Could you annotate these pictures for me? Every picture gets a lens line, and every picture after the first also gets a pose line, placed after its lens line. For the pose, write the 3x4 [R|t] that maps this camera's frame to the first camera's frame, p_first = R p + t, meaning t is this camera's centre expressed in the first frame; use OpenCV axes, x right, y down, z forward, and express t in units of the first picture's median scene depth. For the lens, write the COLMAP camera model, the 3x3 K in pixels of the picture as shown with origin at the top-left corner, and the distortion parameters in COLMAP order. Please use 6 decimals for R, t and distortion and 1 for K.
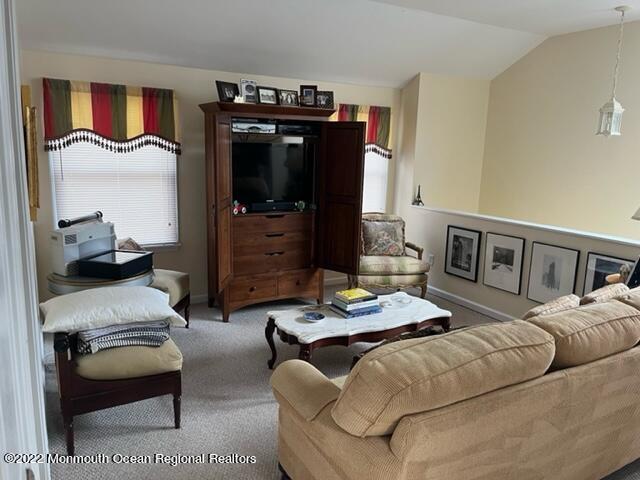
lens RADIAL K [[490.8, 0, 318.0], [0, 490.8, 238.9], [0, 0, 1]] dist [0.013917, -0.002302]
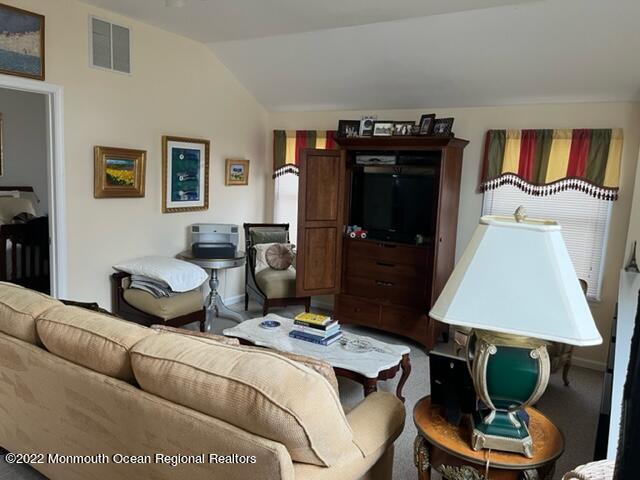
lens RADIAL K [[490.8, 0, 318.2], [0, 490.8, 237.6], [0, 0, 1]] dist [0.013917, -0.002302]
pose [[0.483430, 0.108141, -0.868678, 0.723320], [-0.196468, 0.980428, 0.012716, -0.048099], [0.853051, 0.164520, 0.495215, 0.382002]]
